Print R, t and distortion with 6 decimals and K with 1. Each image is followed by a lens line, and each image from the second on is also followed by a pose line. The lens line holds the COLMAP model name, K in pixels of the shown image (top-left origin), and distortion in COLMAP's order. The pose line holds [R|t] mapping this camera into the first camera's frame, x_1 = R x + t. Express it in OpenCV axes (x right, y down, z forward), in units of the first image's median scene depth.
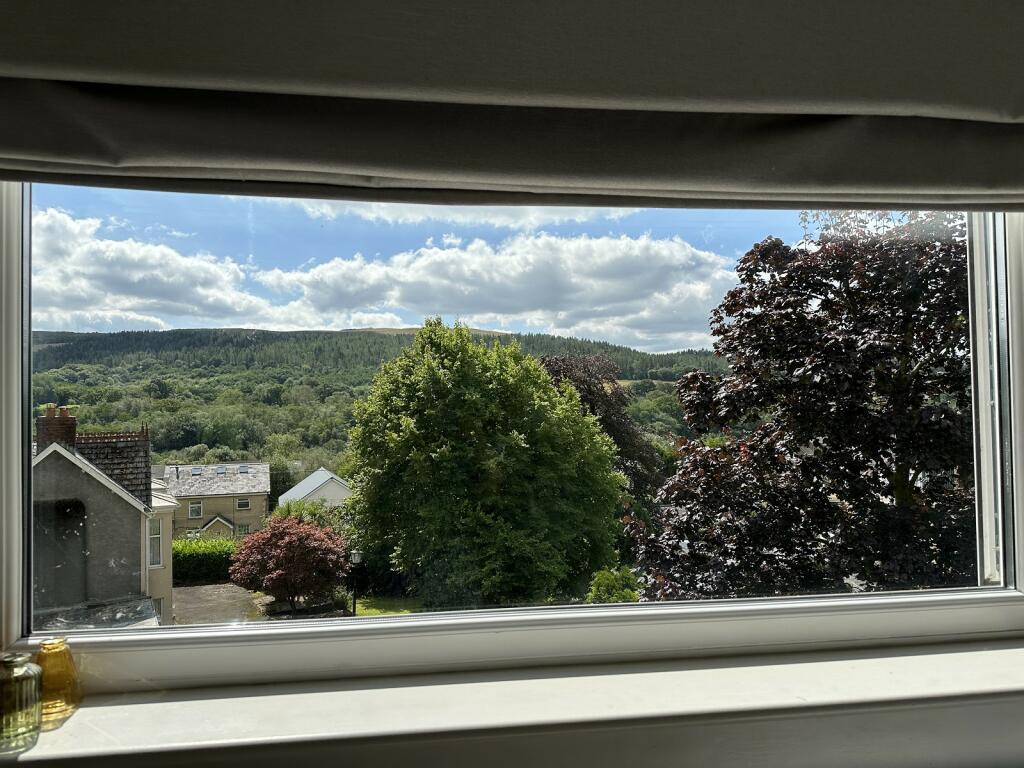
lens RADIAL K [[732.9, 0, 524.2], [0, 732.9, 391.7], [0, 0, 1]] dist [0.047940, -0.071458]
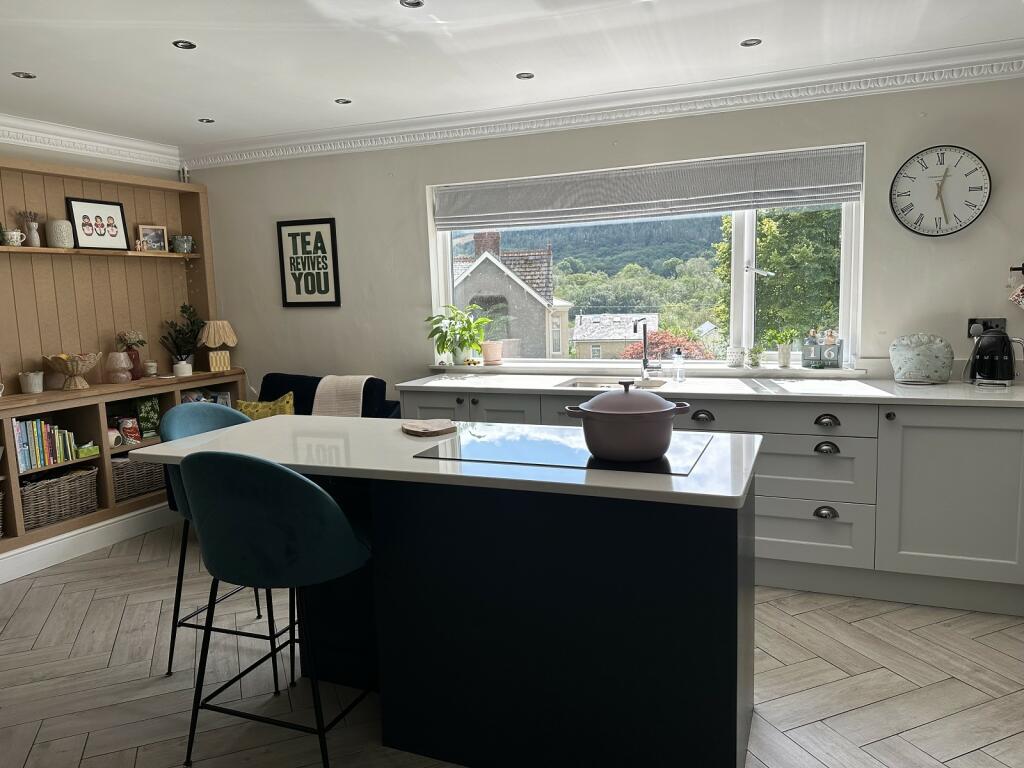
lens RADIAL K [[724.5, 0, 512.0], [0, 724.5, 384.0], [0, 0, 1]] dist [0.152856, -0.209591]
pose [[0.856747, 0.049557, -0.513350, 0.071268], [0.030248, 0.988831, 0.145940, 0.094073], [0.514849, -0.140561, 0.845679, -0.094181]]
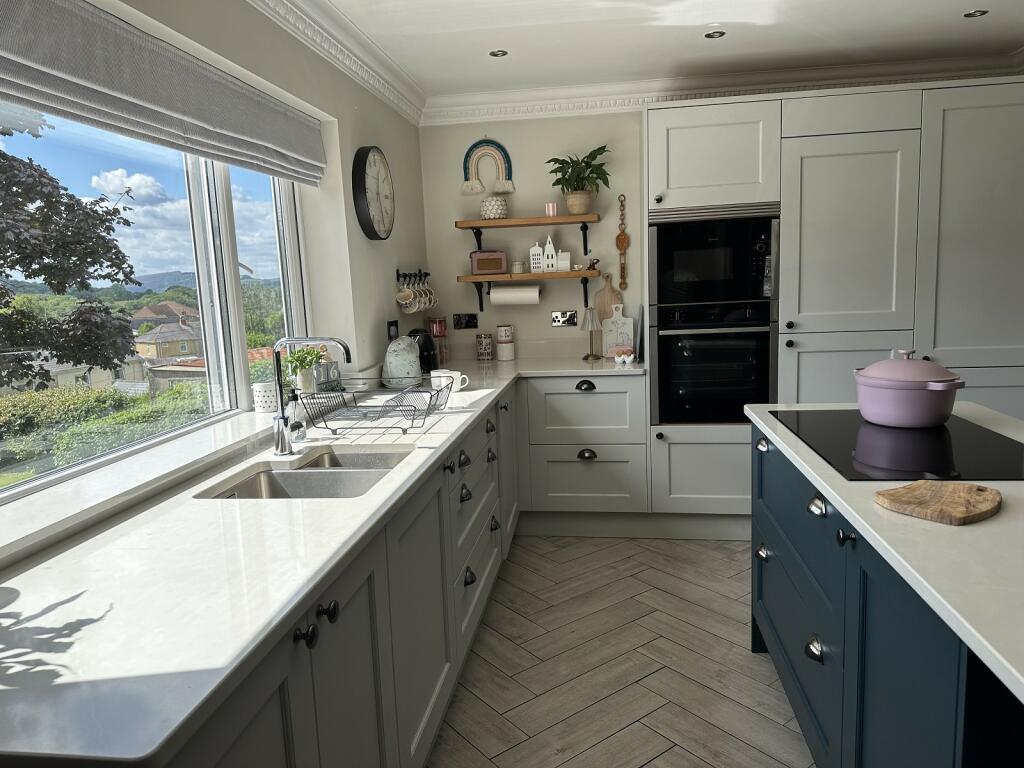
lens RADIAL K [[724.5, 0, 512.0], [0, 724.5, 384.0], [0, 0, 1]] dist [0.152856, -0.209591]
pose [[0.266114, -0.139145, 0.953846, -0.044627], [0.017281, 0.990056, 0.139606, 0.096976], [-0.963787, -0.020668, 0.265872, -0.004172]]
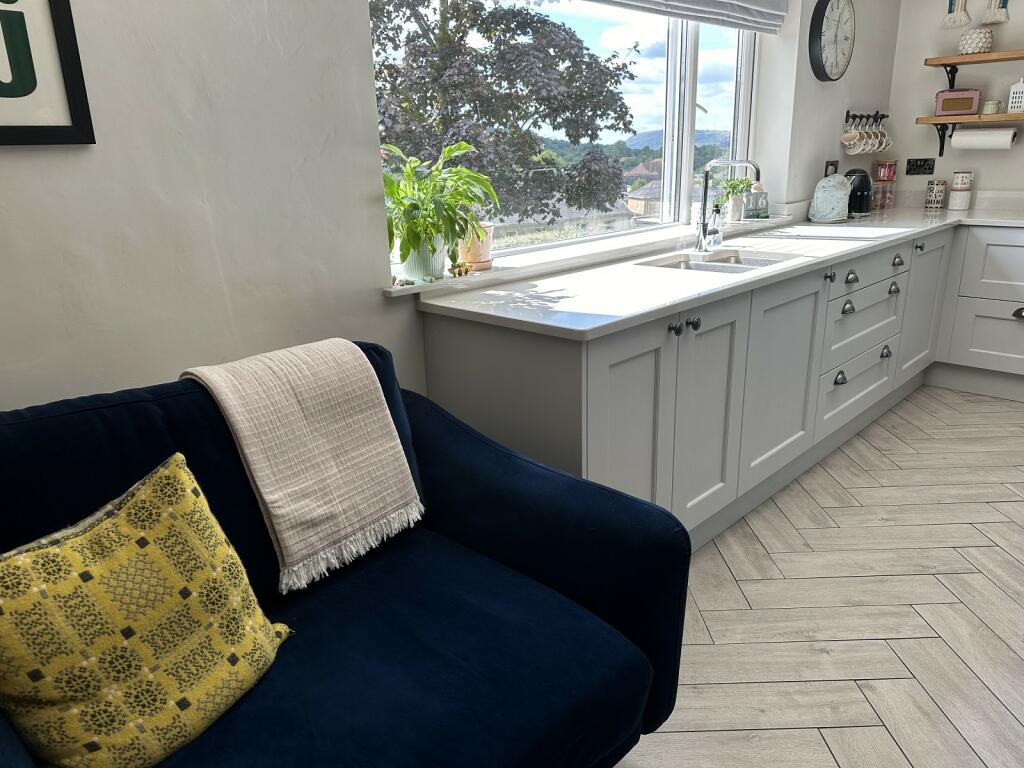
lens RADIAL K [[750.9, 0, 502.7], [0, 750.9, 383.6], [0, 0, 1]] dist [0.006062, 0.000016]
pose [[0.785132, -0.192521, 0.588645, -0.066367], [0.004348, 0.952148, 0.305607, 0.099955], [-0.619313, -0.237383, 0.748399, -0.027183]]
